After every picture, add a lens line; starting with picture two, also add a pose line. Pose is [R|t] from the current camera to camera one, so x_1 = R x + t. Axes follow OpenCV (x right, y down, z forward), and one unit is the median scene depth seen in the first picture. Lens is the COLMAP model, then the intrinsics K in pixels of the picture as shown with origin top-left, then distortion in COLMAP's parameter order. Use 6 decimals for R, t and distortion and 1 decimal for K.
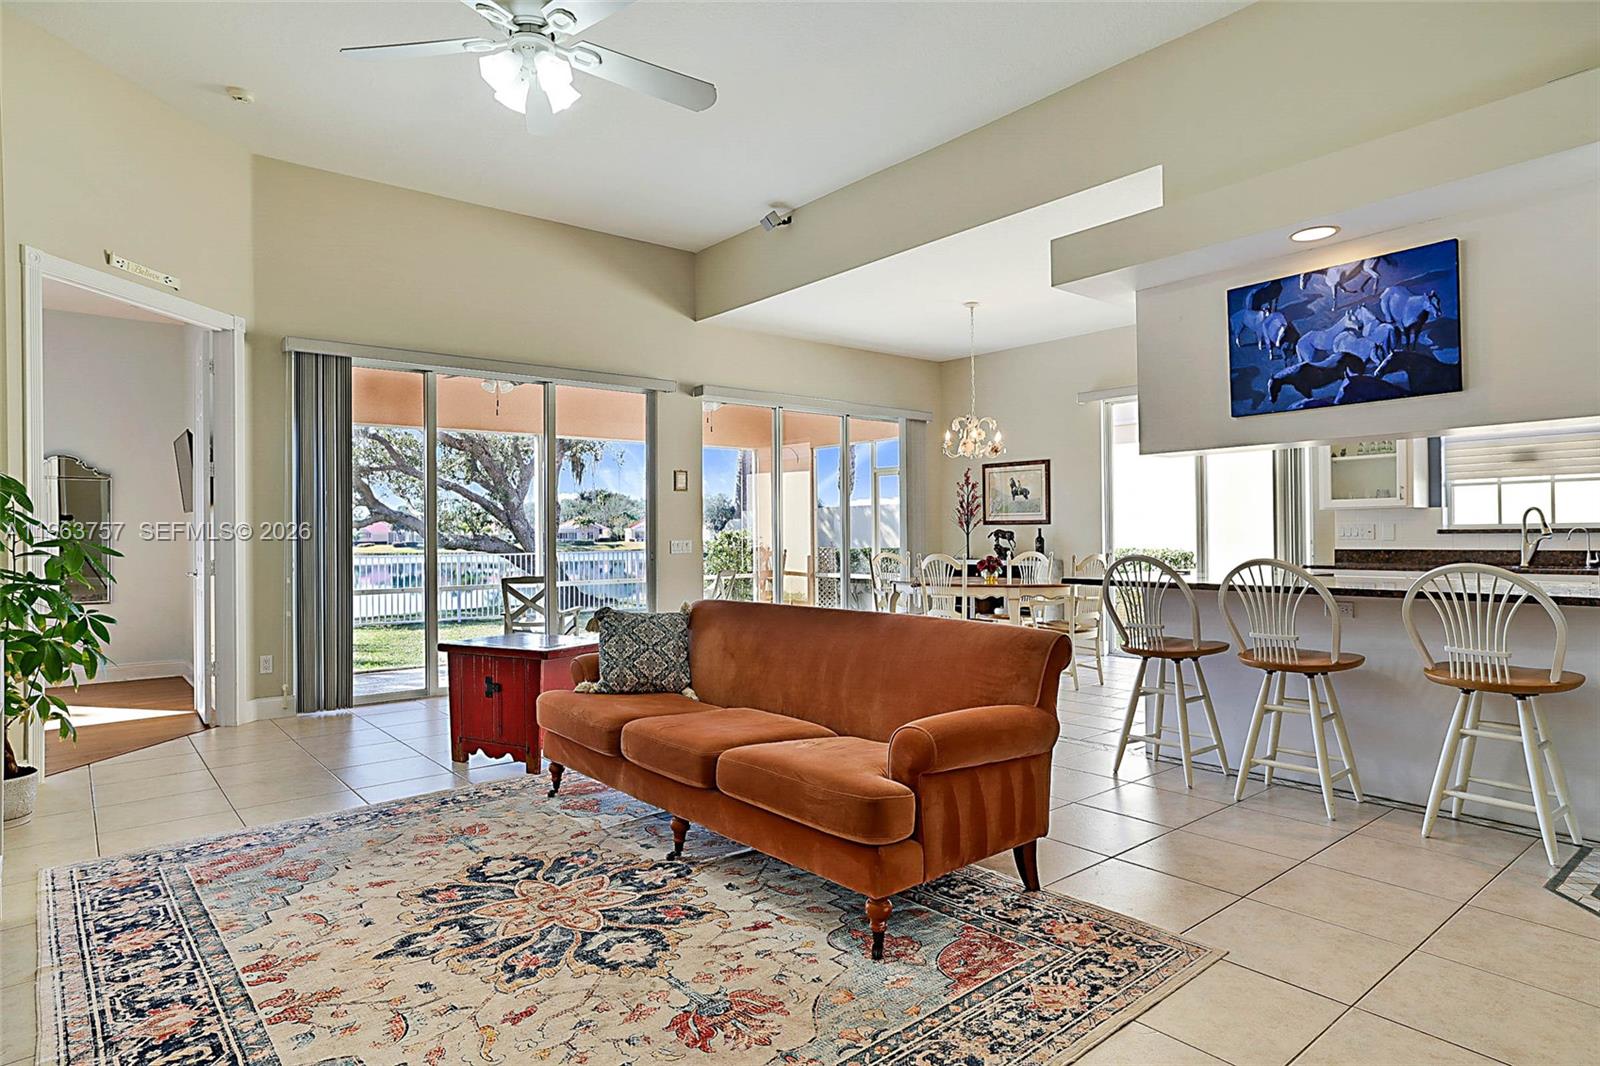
lens RADIAL K [[901.5, 0, 771.3], [0, 901.5, 552.8], [0, 0, 1]] dist [-0.011251, 0.013503]
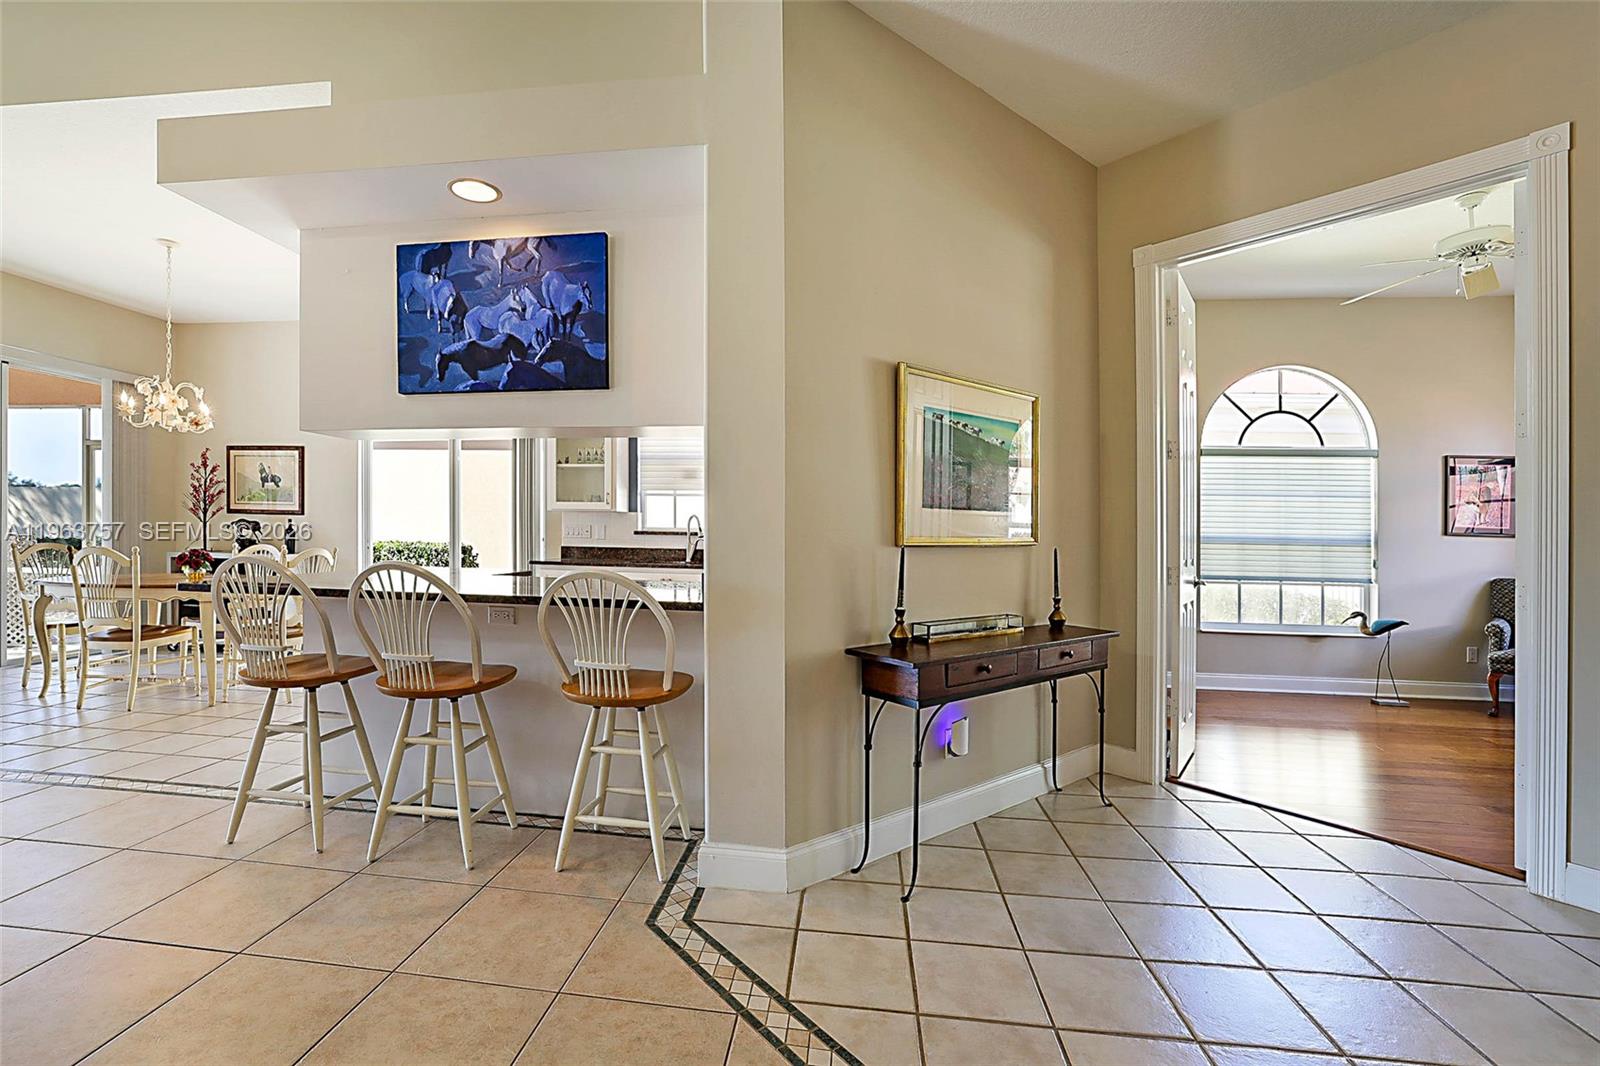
lens RADIAL K [[715.5, 0, 772.7], [0, 715.5, 538.0], [0, 0, 1]] dist [-0.019876, 0.000729]
pose [[0.716947, 0.018308, 0.696887, 0.332034], [-0.012183, 0.999831, -0.013733, -0.008619], [-0.697021, 0.001355, 0.717050, 0.296167]]
